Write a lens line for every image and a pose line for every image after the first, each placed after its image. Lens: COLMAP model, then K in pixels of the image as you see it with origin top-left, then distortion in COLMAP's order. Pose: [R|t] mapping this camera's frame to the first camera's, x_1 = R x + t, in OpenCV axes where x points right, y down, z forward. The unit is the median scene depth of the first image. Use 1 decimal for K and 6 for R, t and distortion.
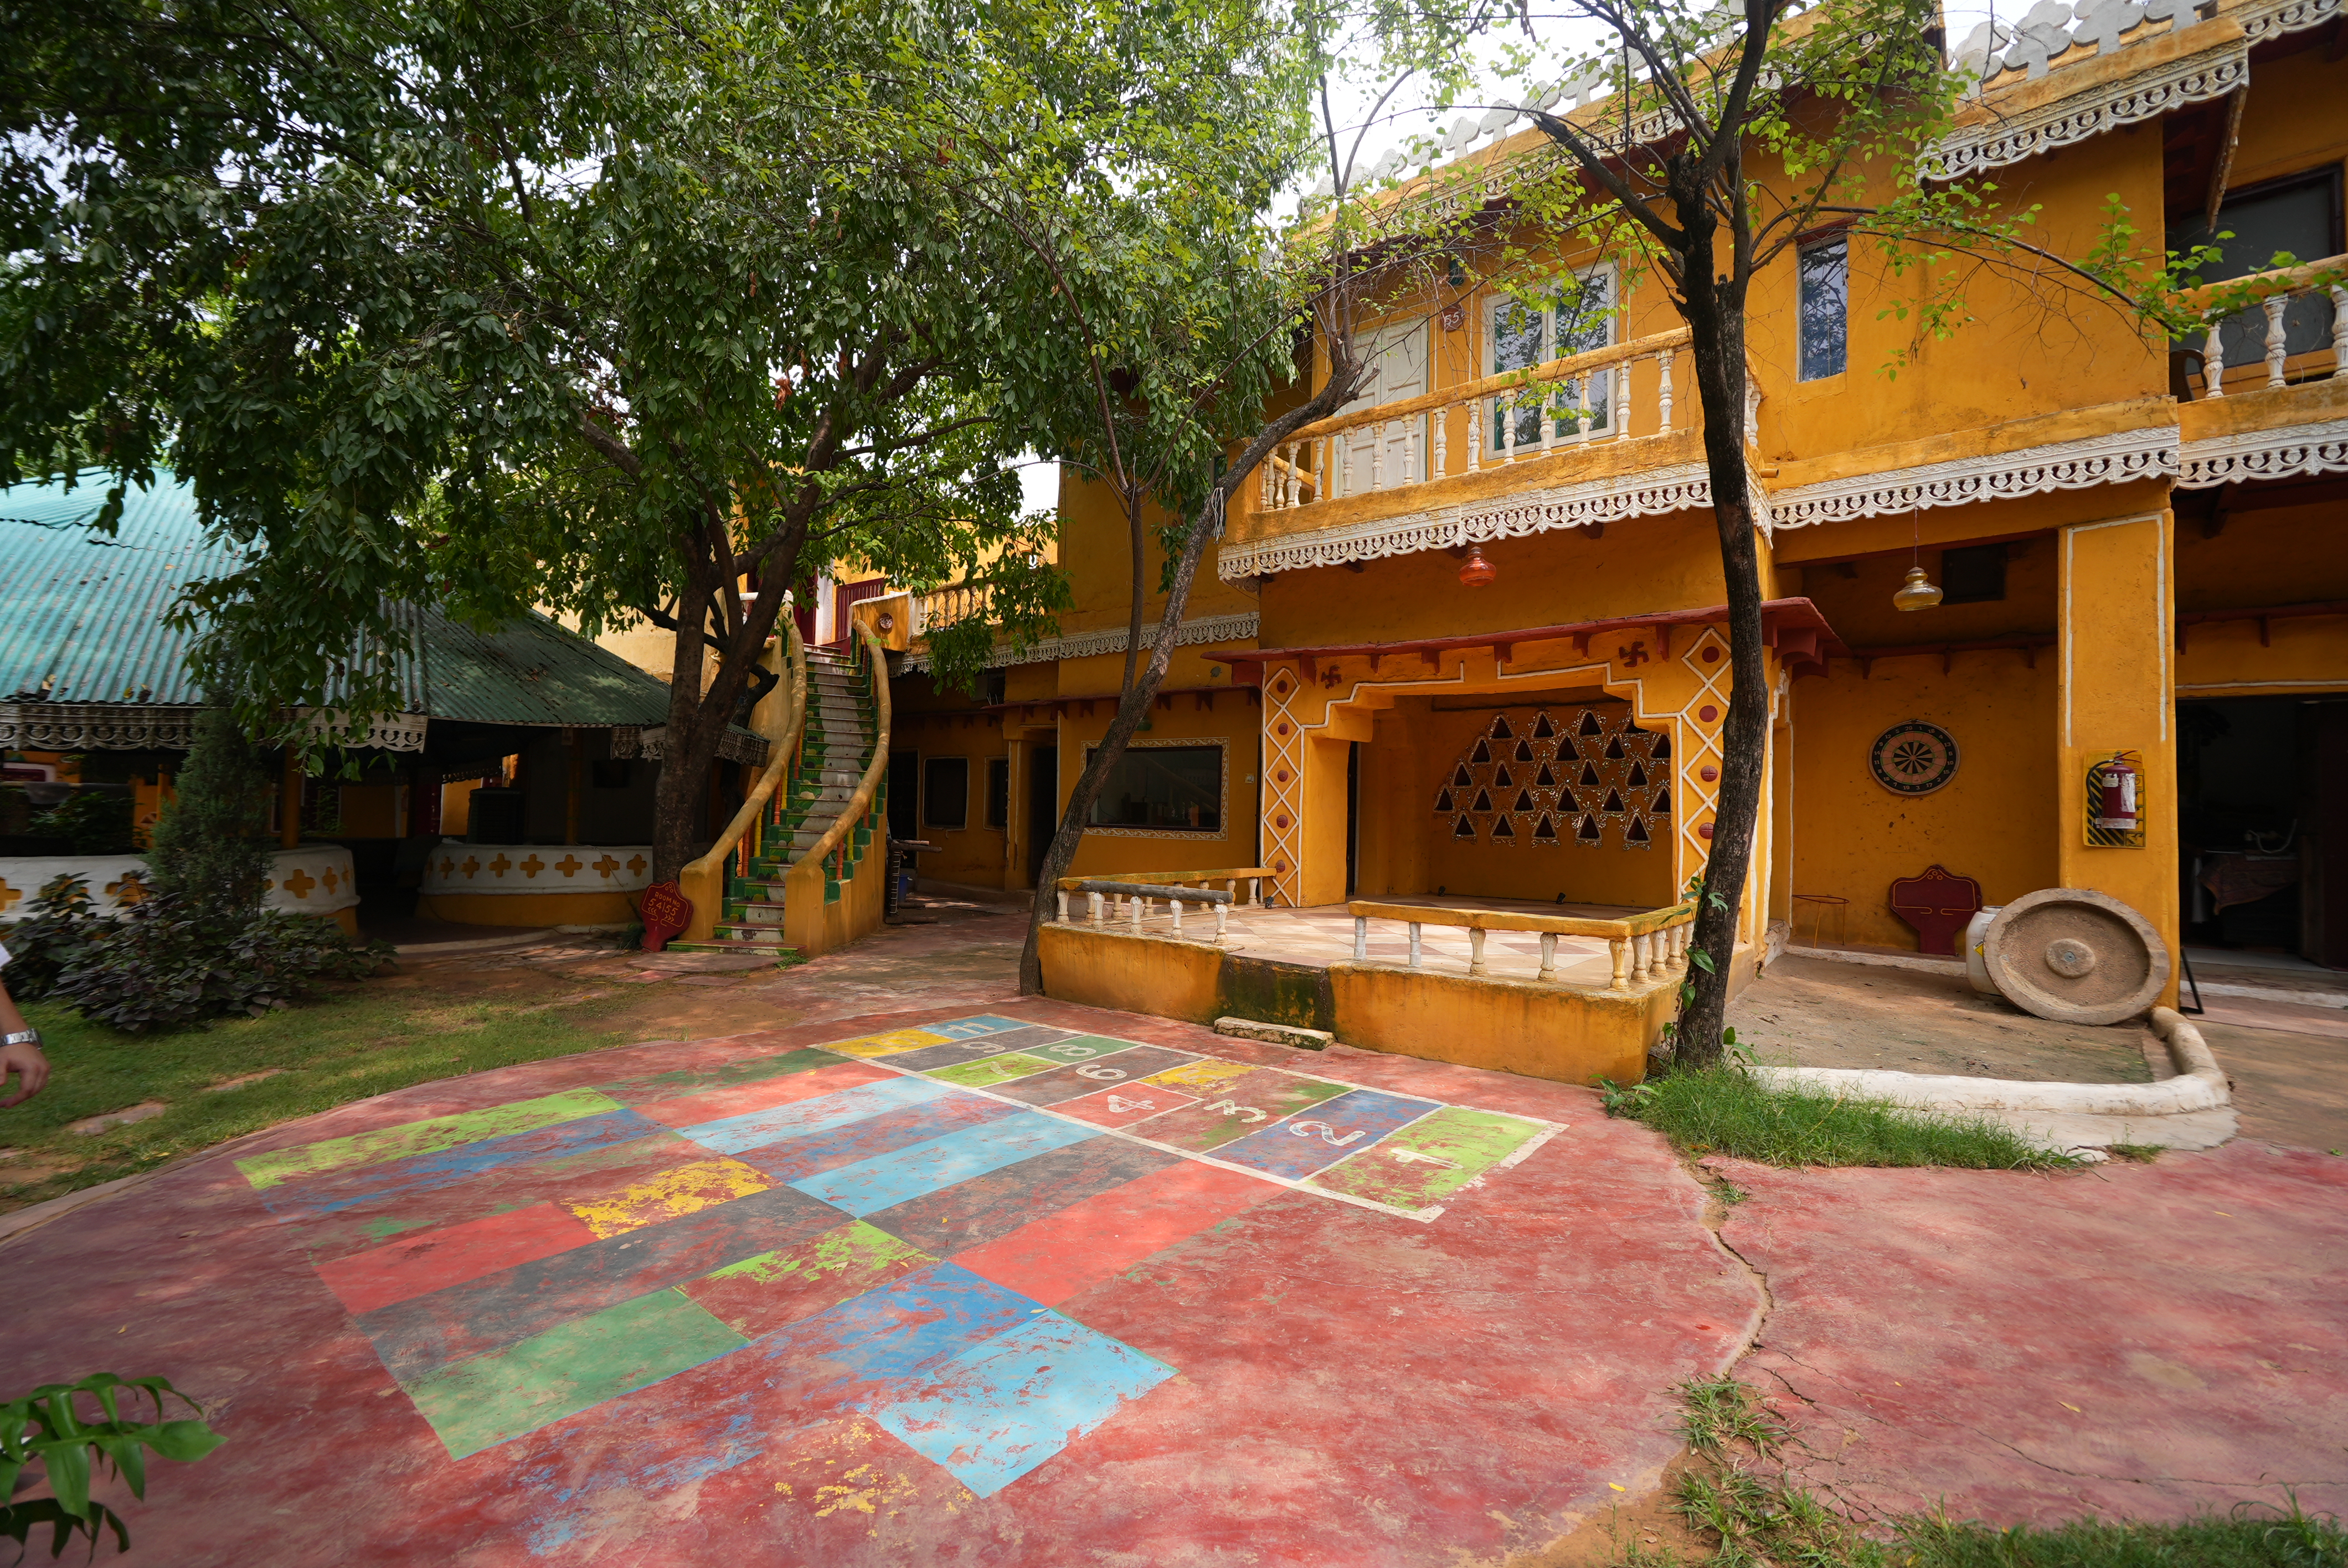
lens RADIAL K [[1071.1, 0, 1176.2], [0, 1071.1, 790.5], [0, 0, 1]] dist [0.001944, 0.000184]
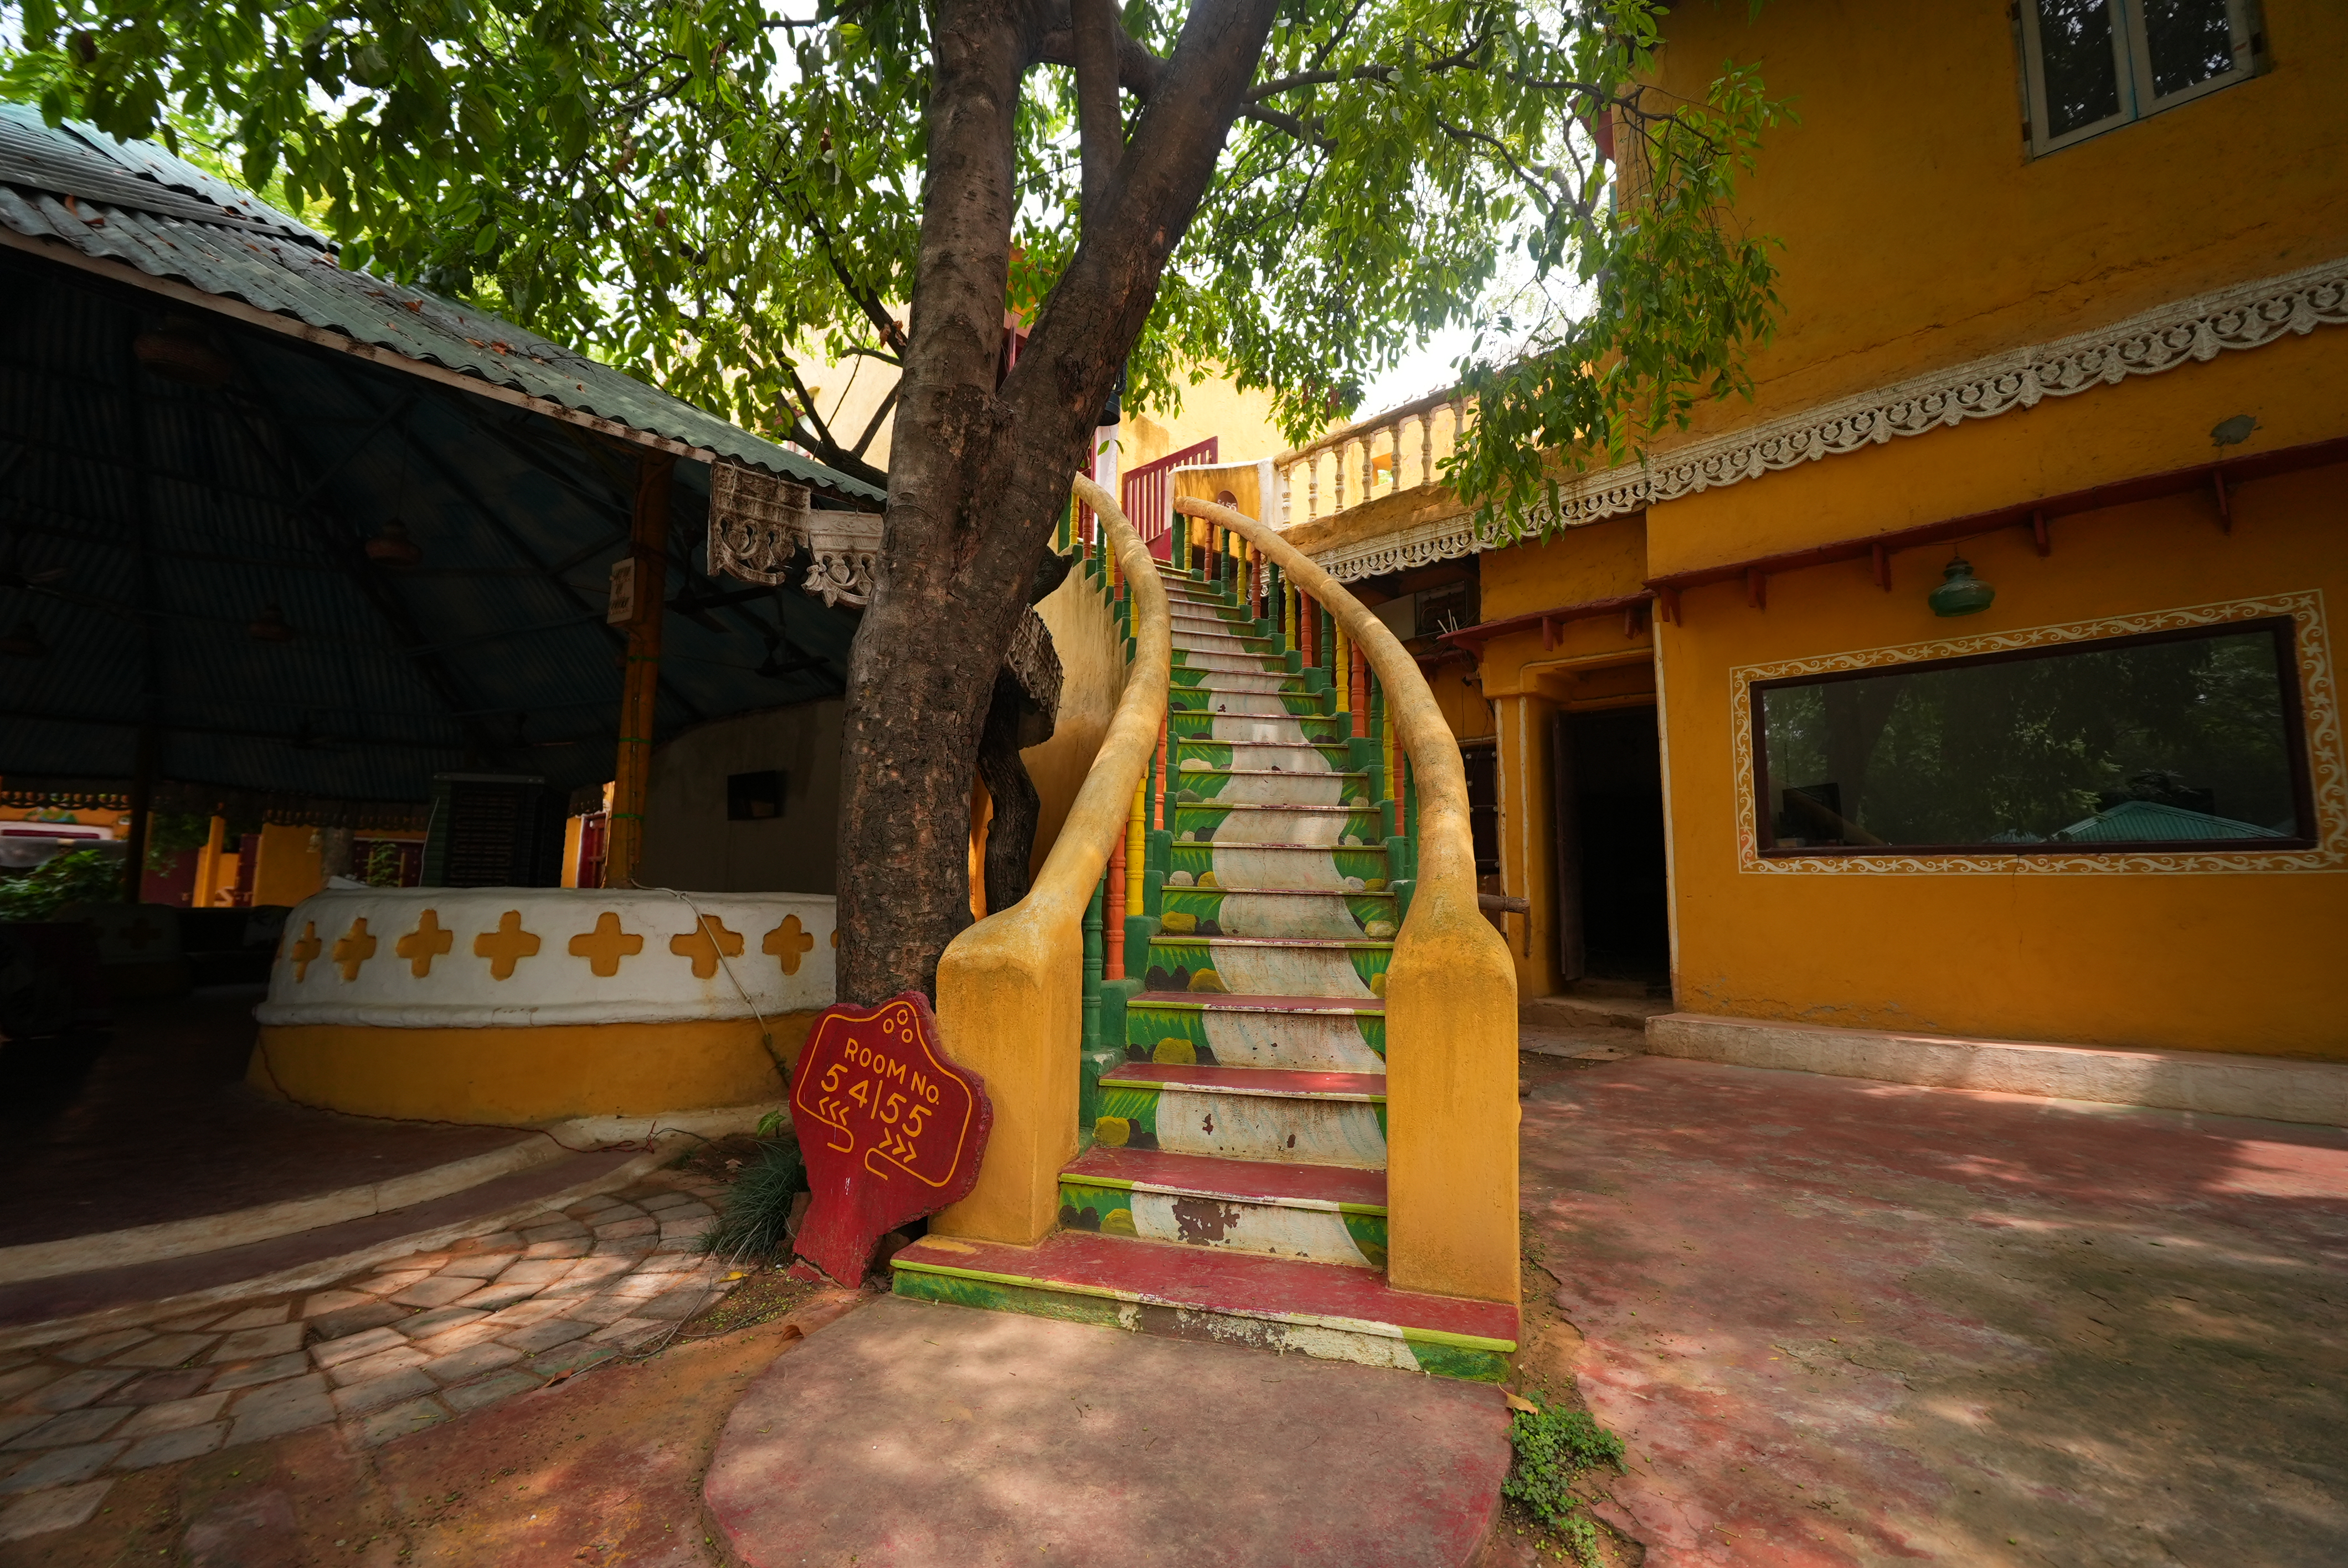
lens RADIAL K [[1071.1, 0, 1176.4], [0, 1071.1, 775.8], [0, 0, 1]] dist [0.001944, 0.000184]
pose [[0.991508, -0.022912, -0.128014, -0.330906], [0.010617, 0.995333, -0.095909, 0.050479], [0.129614, 0.093736, 0.987124, 0.665721]]
